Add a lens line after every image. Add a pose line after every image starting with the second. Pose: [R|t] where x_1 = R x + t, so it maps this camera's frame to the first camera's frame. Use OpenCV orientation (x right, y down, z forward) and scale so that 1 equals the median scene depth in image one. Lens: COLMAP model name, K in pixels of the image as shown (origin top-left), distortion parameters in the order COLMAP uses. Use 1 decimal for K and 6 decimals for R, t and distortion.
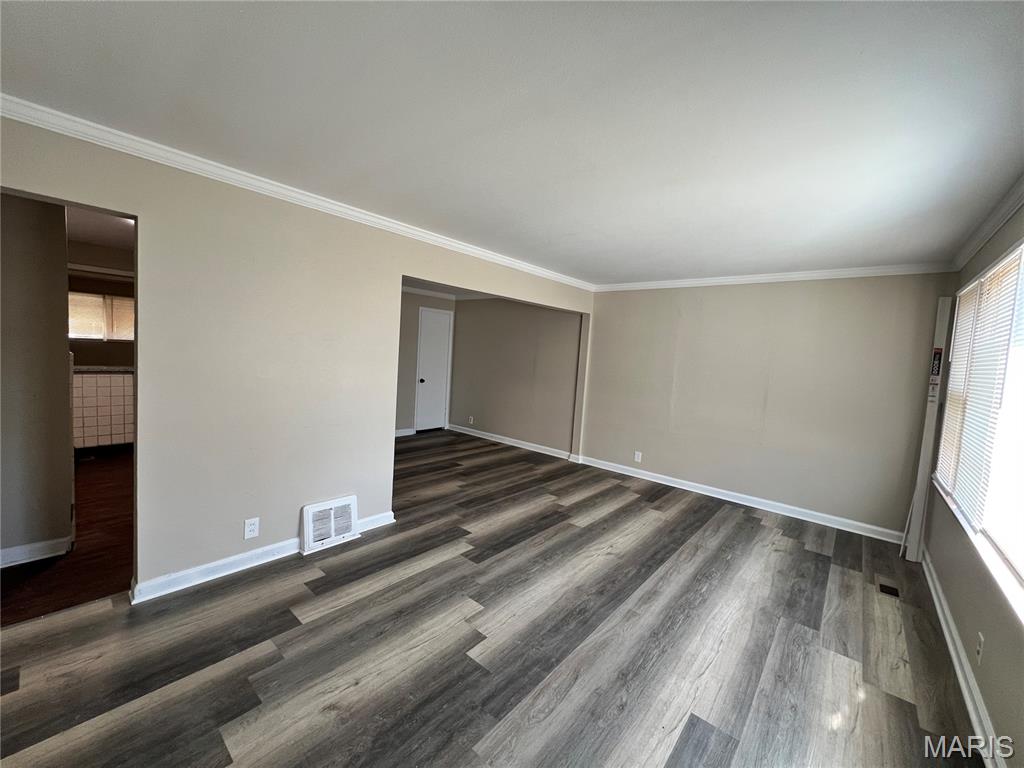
lens RADIAL K [[409.8, 0, 510.5], [0, 409.8, 380.5], [0, 0, 1]] dist [0.000127, 0.000335]
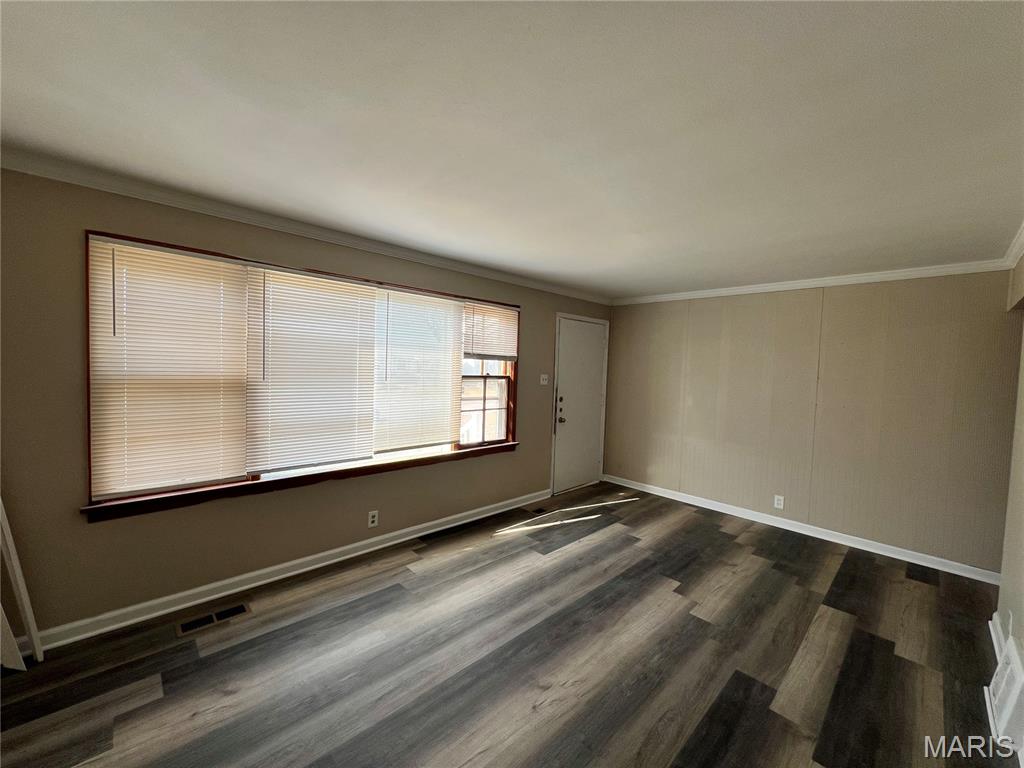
lens RADIAL K [[409.8, 0, 510.5], [0, 409.8, 380.5], [0, 0, 1]] dist [0.000127, 0.000335]
pose [[-0.991148, -0.099260, 0.088165, 0.308597], [-0.088755, 0.989277, 0.115987, -0.118296], [-0.098733, 0.107135, -0.989330, 1.702493]]
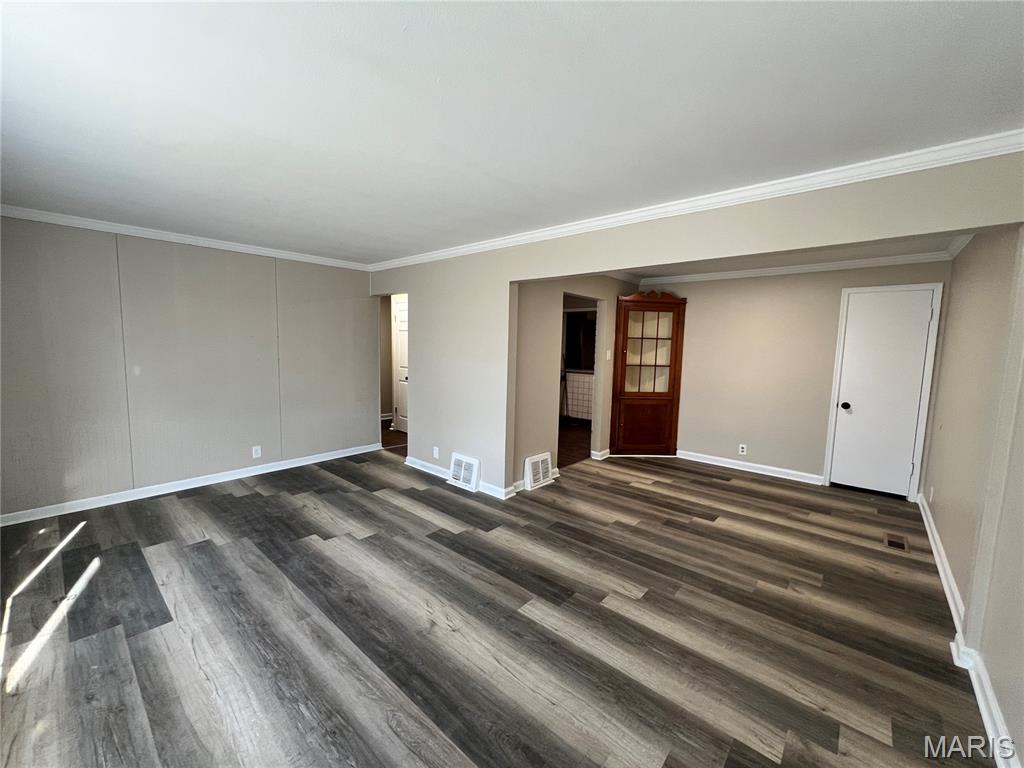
lens RADIAL K [[409.8, 0, 510.5], [0, 409.8, 380.5], [0, 0, 1]] dist [0.000127, 0.000335]
pose [[-0.008668, 0.032443, -0.999436, 1.000255], [-0.091387, 0.995265, 0.033101, -0.027200], [0.995778, 0.091622, -0.005662, 1.187291]]
